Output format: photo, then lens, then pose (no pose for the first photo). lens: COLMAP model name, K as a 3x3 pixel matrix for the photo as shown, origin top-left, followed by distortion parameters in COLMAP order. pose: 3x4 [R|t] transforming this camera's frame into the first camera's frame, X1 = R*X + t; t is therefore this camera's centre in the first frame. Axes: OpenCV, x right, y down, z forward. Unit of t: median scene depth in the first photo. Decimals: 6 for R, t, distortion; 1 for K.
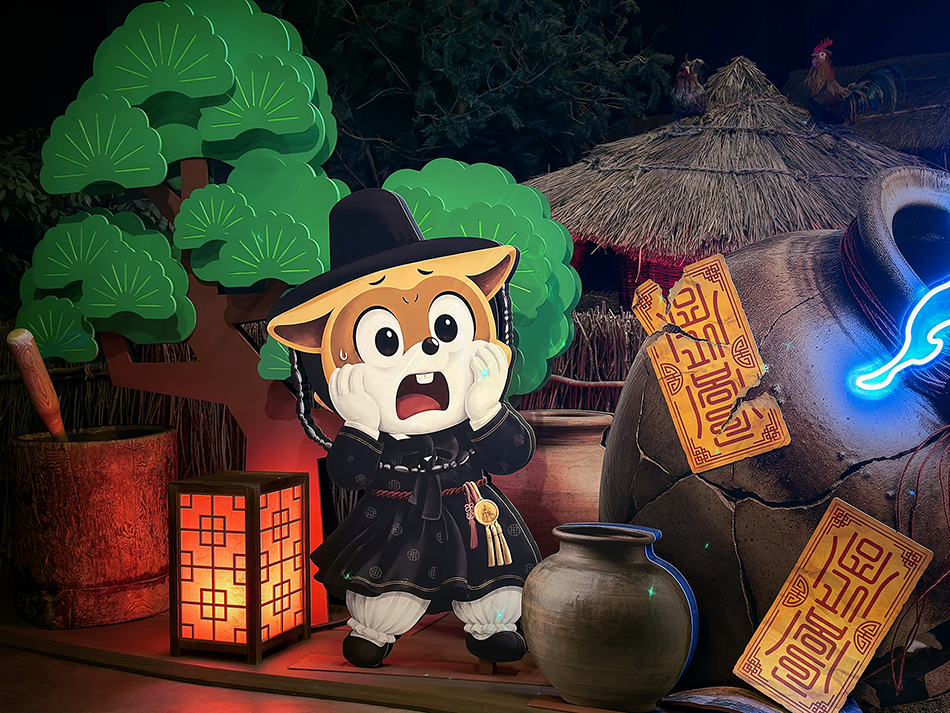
lens RADIAL K [[1173.5, 0, 484.2], [0, 1173.5, 357.8], [0, 0, 1]] dist [0.107448, 0.000000]
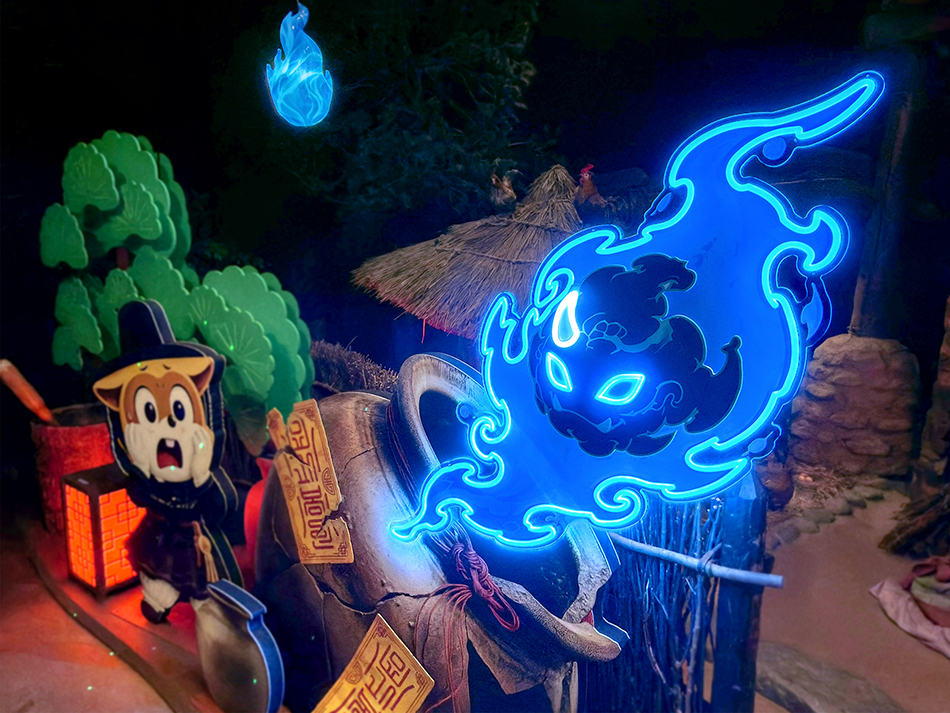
lens RADIAL K [[609.0, 0, 477.0], [0, 609.0, 358.0], [0, 0, 1]] dist [0.003927, -0.003022]
pose [[0.980009, 0.079778, -0.182258, 0.424302], [-0.051818, 0.986816, 0.153324, -0.209276], [0.192087, -0.140815, 0.971223, 0.394385]]
